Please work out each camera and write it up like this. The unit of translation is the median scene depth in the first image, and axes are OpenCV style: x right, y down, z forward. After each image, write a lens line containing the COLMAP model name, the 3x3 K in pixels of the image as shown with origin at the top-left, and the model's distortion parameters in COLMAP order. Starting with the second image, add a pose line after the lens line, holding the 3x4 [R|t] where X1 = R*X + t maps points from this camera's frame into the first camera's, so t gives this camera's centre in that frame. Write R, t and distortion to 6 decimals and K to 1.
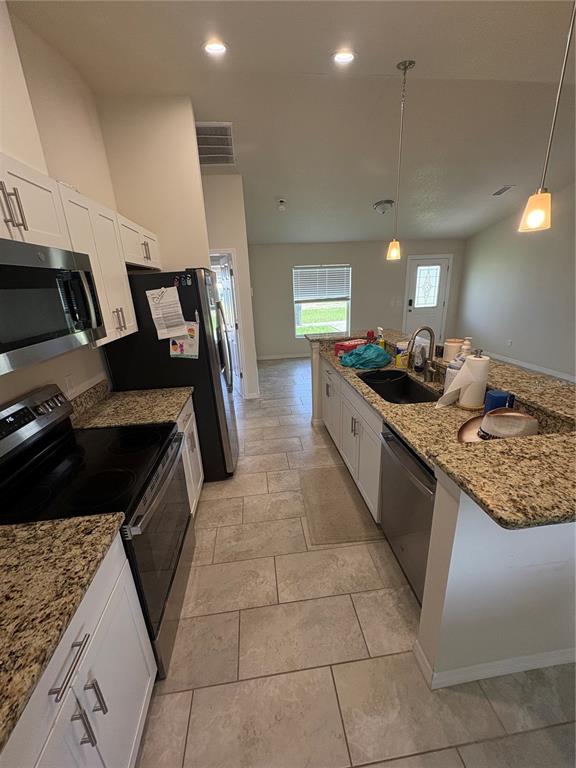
lens RADIAL K [[311.0, 0, 289.1], [0, 311.0, 384.8], [0, 0, 1]] dist [-0.000188, -0.000176]
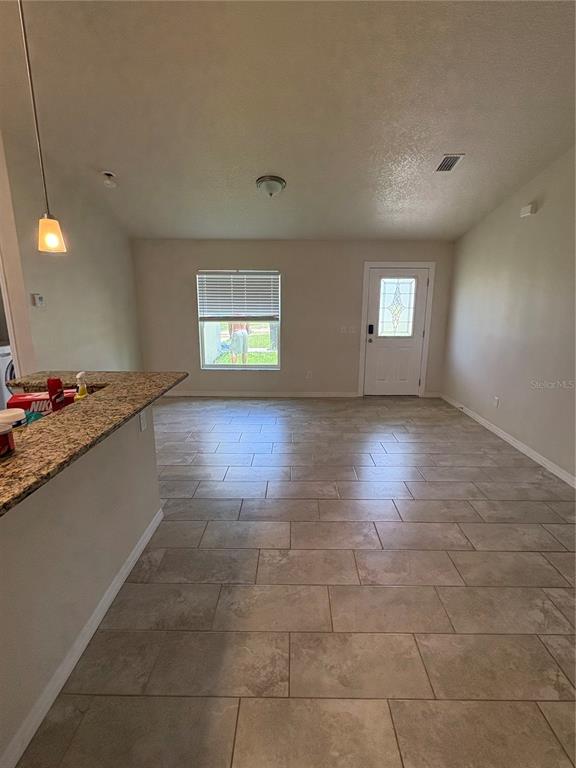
lens RADIAL K [[379.4, 0, 287.1], [0, 379.4, 383.2], [0, 0, 1]] dist [0.004315, 0.000167]
pose [[0.991291, 0.071791, -0.110400, 0.318687], [-0.080887, 0.993488, -0.080242, -0.065927], [0.103921, 0.088473, 0.990643, 0.169516]]
